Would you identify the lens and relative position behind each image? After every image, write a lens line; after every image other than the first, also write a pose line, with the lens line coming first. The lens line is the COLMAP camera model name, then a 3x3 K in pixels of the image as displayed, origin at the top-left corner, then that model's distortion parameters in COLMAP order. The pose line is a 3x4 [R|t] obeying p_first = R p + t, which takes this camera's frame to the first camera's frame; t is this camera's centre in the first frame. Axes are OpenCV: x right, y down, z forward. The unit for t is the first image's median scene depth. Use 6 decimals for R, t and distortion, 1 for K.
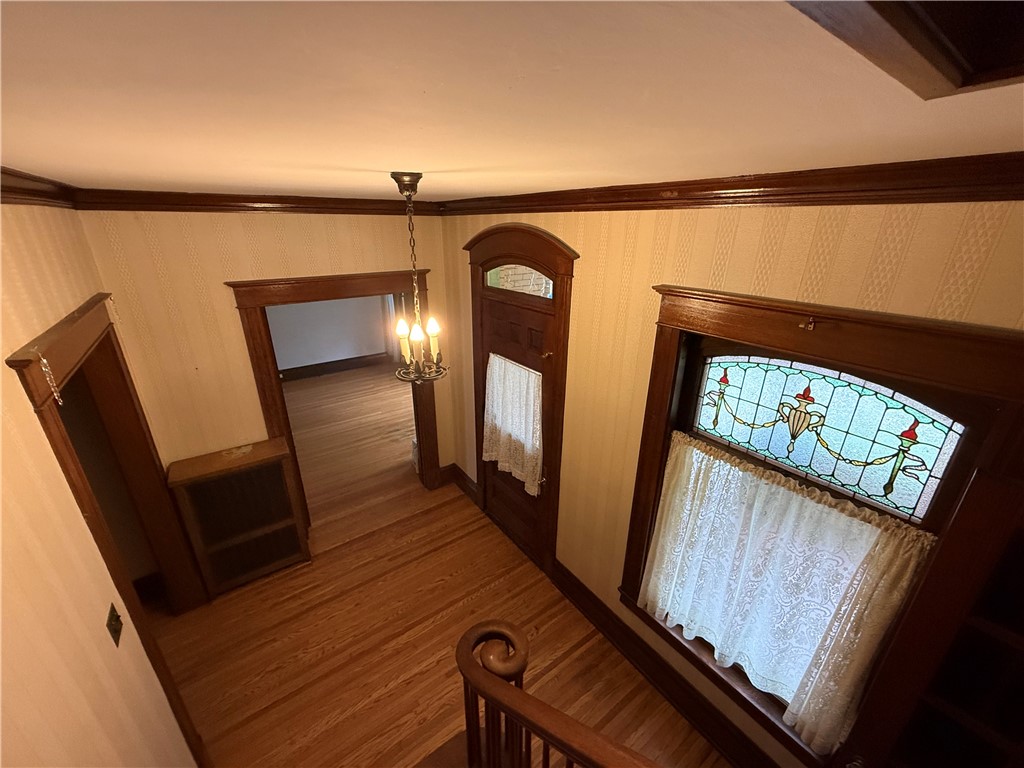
lens RADIAL K [[409.9, 0, 513.5], [0, 409.9, 383.1], [0, 0, 1]] dist [0.000146, 0.000300]
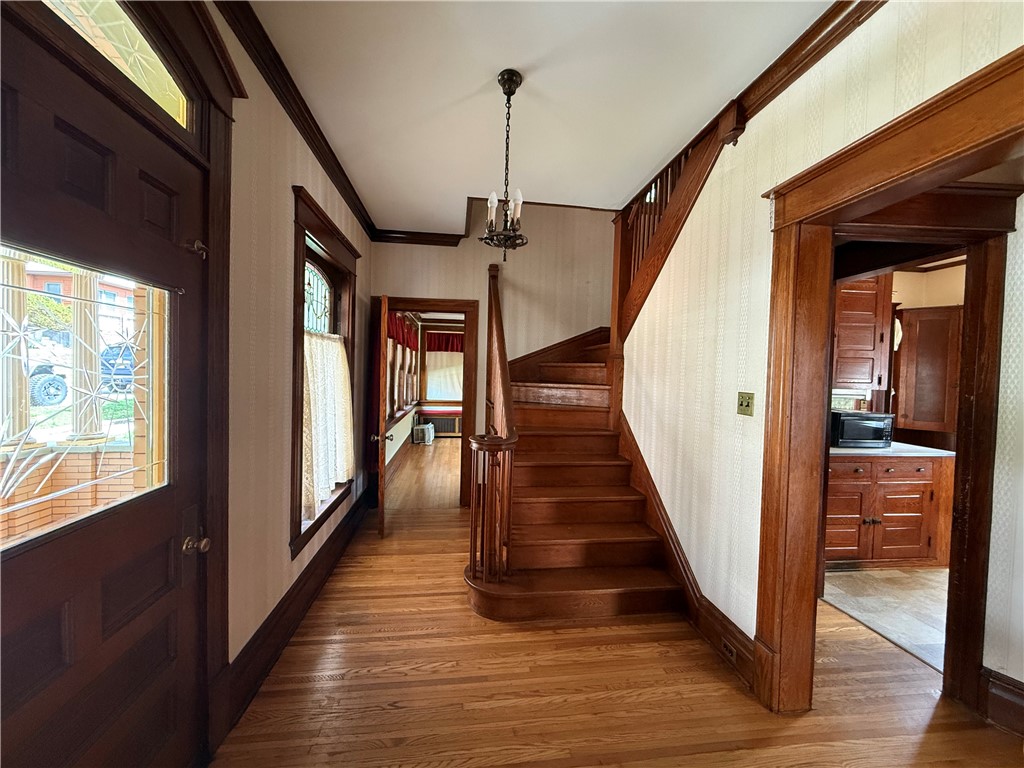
lens RADIAL K [[409.9, 0, 506.2], [0, 409.9, 382.3], [0, 0, 1]] dist [0.000146, 0.000300]
pose [[-0.871626, -0.040024, 0.488535, -0.552956], [0.150024, 0.927049, 0.343616, -0.033618], [-0.466649, 0.372797, -0.802035, 1.429561]]
